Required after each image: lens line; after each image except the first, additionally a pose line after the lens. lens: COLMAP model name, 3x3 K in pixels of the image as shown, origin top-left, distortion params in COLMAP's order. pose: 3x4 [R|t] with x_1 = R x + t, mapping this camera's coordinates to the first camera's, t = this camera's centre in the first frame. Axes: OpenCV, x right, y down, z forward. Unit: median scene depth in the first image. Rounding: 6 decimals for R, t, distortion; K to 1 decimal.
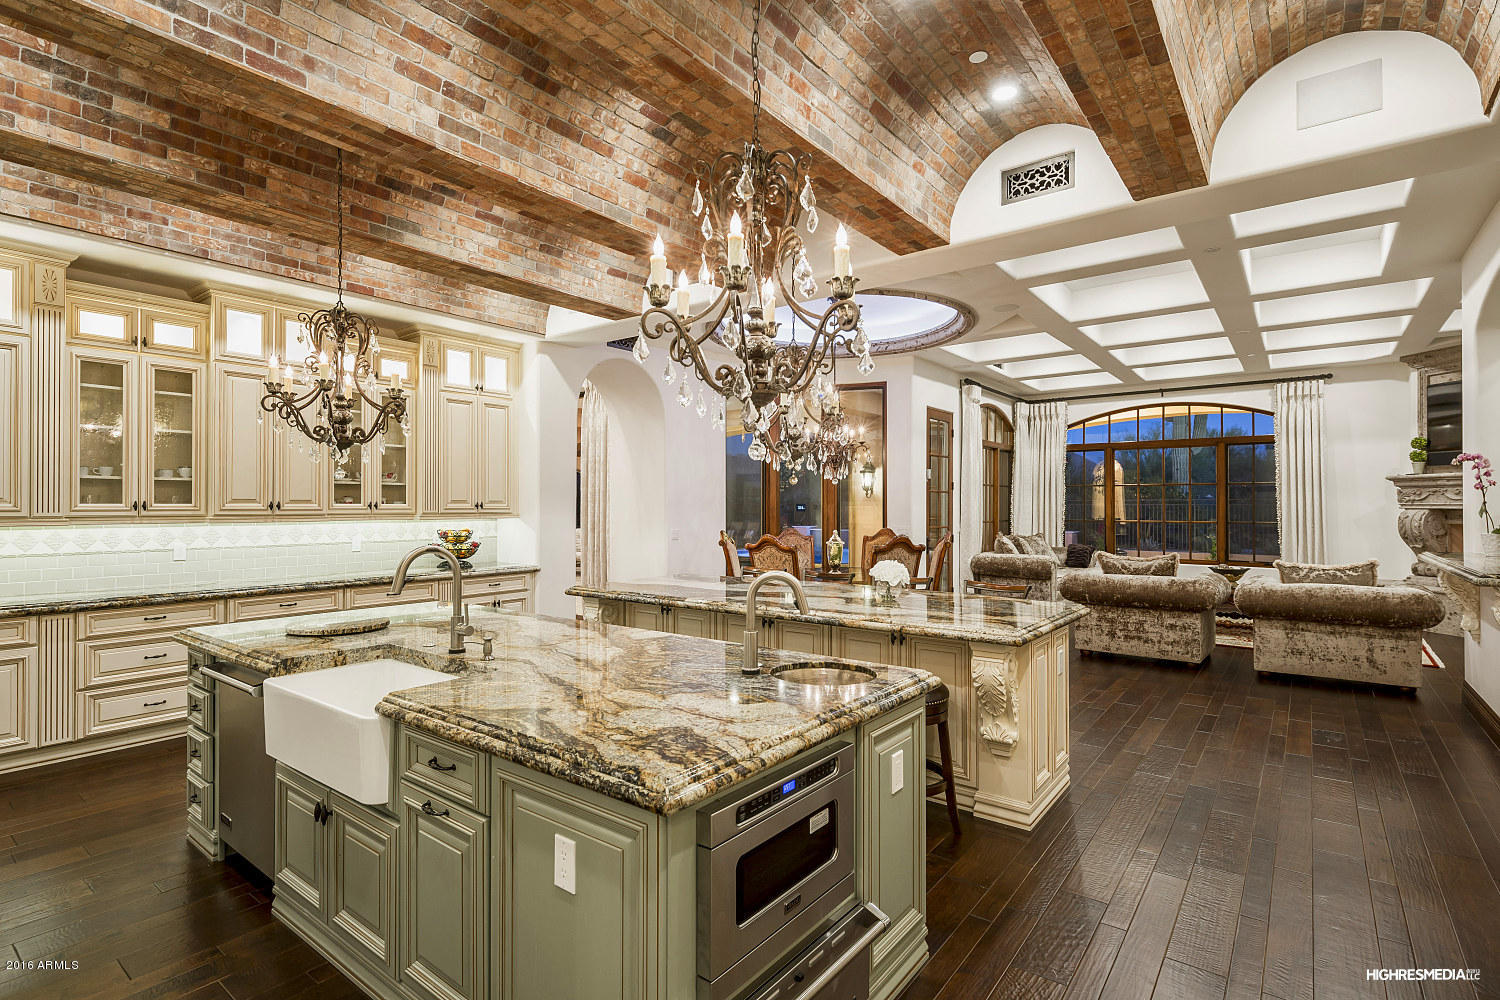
lens RADIAL K [[734.5, 0, 749.8], [0, 734.5, 502.0], [0, 0, 1]] dist [0.001341, -0.001886]
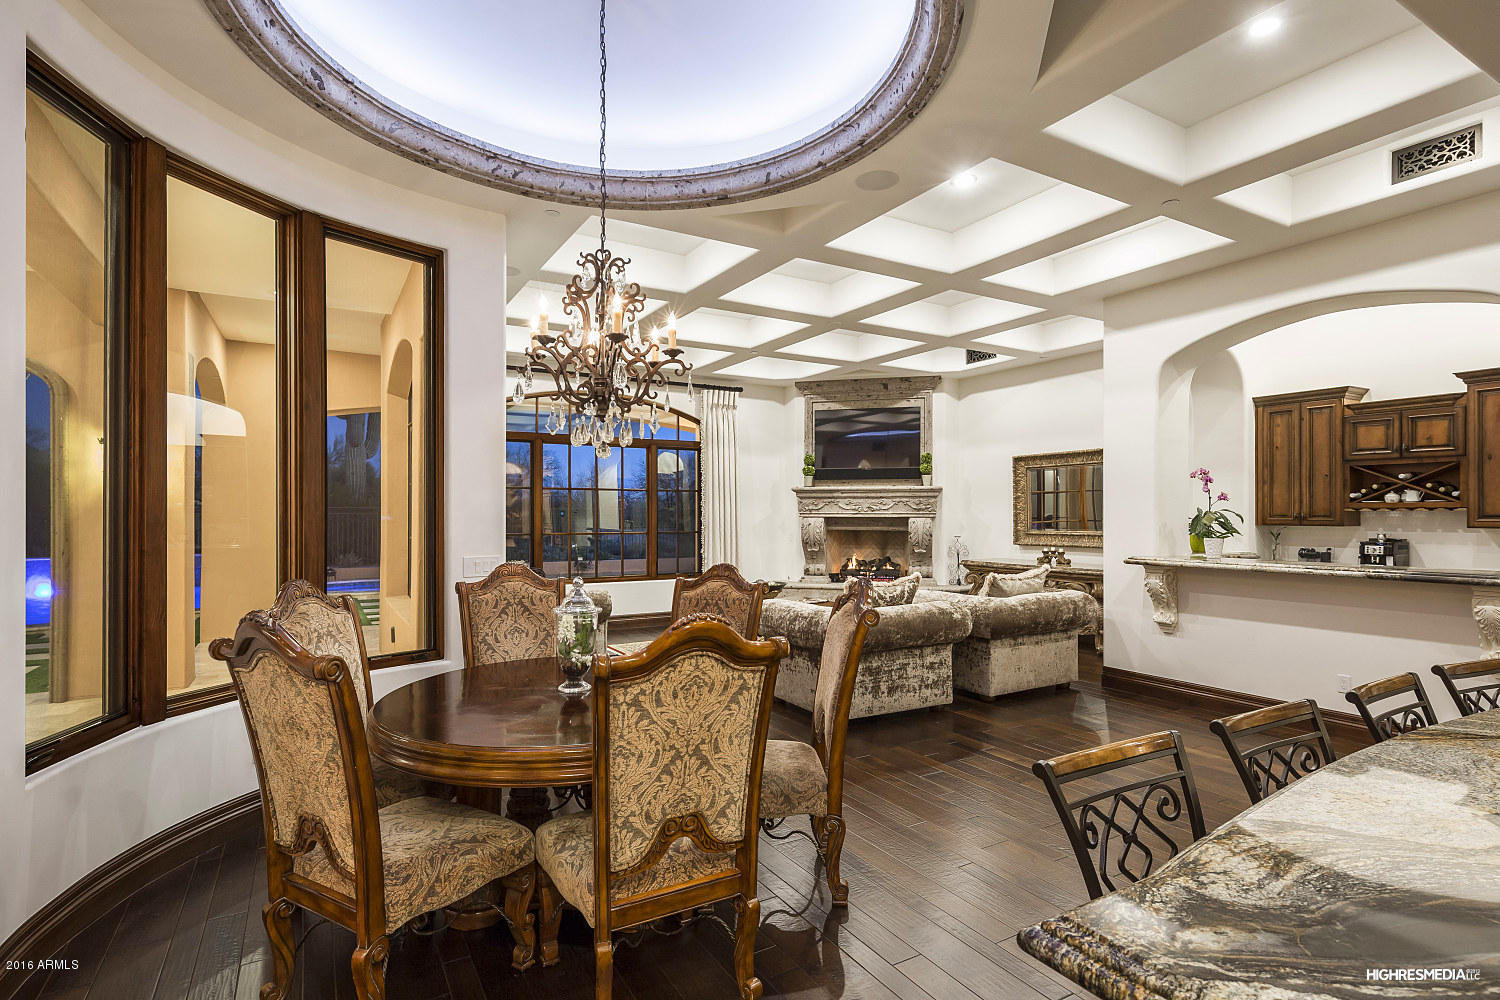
lens RADIAL K [[734.5, 0, 748.7], [0, 734.5, 508.2], [0, 0, 1]] dist [0.001341, -0.001886]
pose [[0.369066, 0.007901, 0.929370, -0.185994], [-0.005224, 0.999966, -0.006427, 0.002819], [-0.929388, -0.002483, 0.369095, 0.663366]]
